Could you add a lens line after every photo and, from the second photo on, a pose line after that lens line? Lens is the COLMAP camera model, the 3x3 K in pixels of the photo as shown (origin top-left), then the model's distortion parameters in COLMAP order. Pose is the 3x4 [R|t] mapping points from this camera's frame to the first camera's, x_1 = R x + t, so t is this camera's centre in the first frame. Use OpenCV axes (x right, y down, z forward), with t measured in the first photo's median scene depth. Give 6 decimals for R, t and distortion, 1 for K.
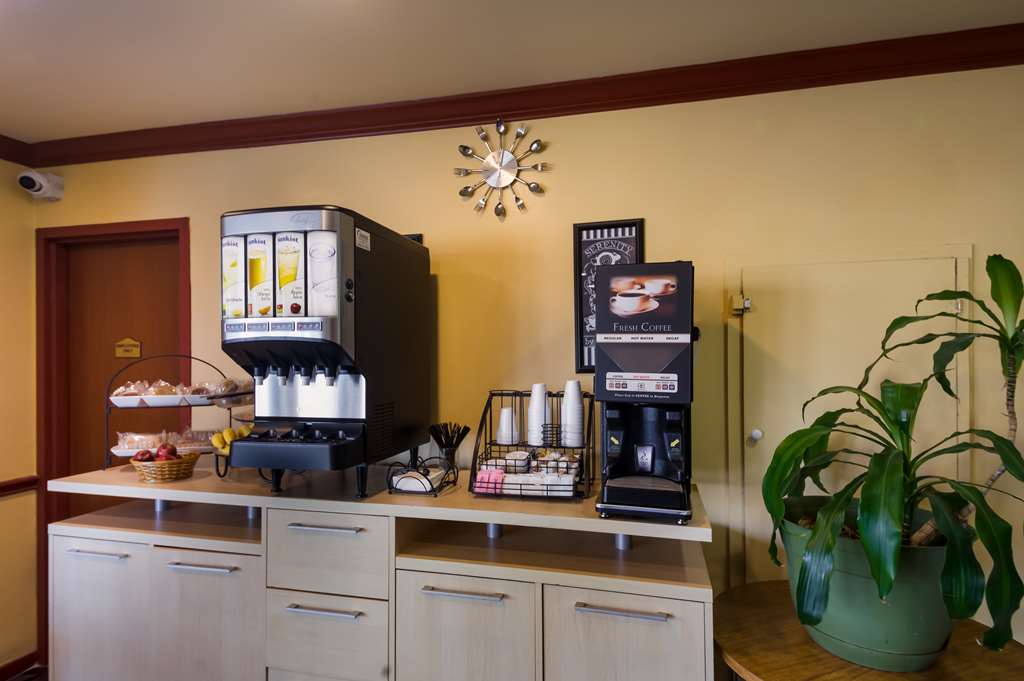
lens RADIAL K [[534.1, 0, 515.3], [0, 534.1, 348.0], [0, 0, 1]] dist [0.024788, -0.000060]
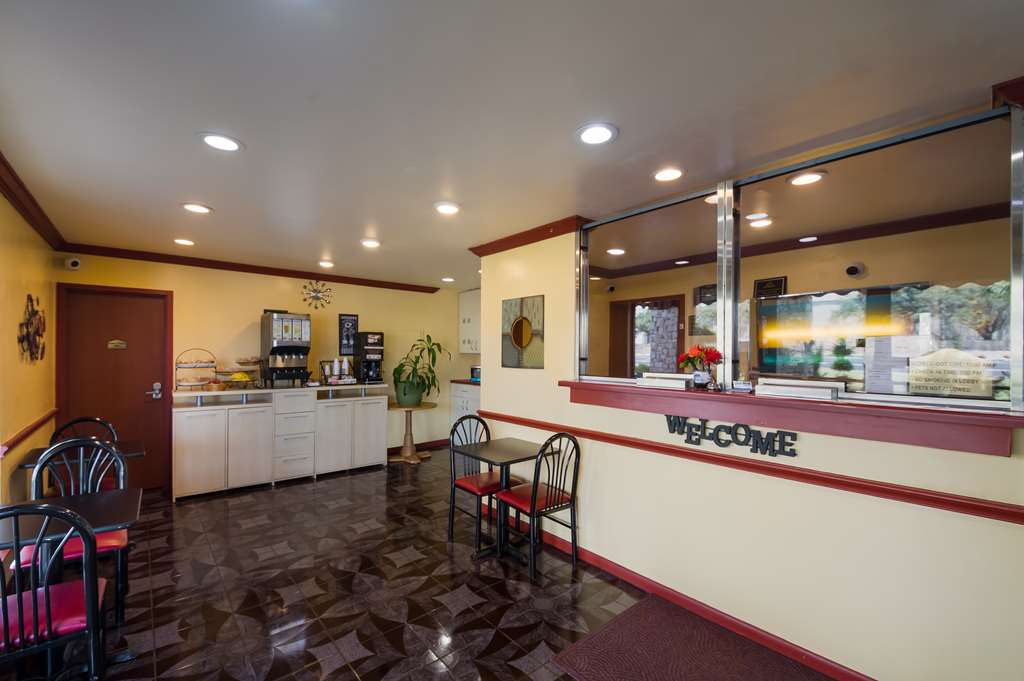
lens RADIAL K [[424.1, 0, 508.4], [0, 424.1, 348.6], [0, 0, 1]] dist [0.001145, -0.000368]
pose [[0.587819, 0.016193, 0.808830, -2.017397], [-0.019495, 0.999793, -0.005848, -0.010523], [-0.808758, -0.012330, 0.588013, -2.096261]]
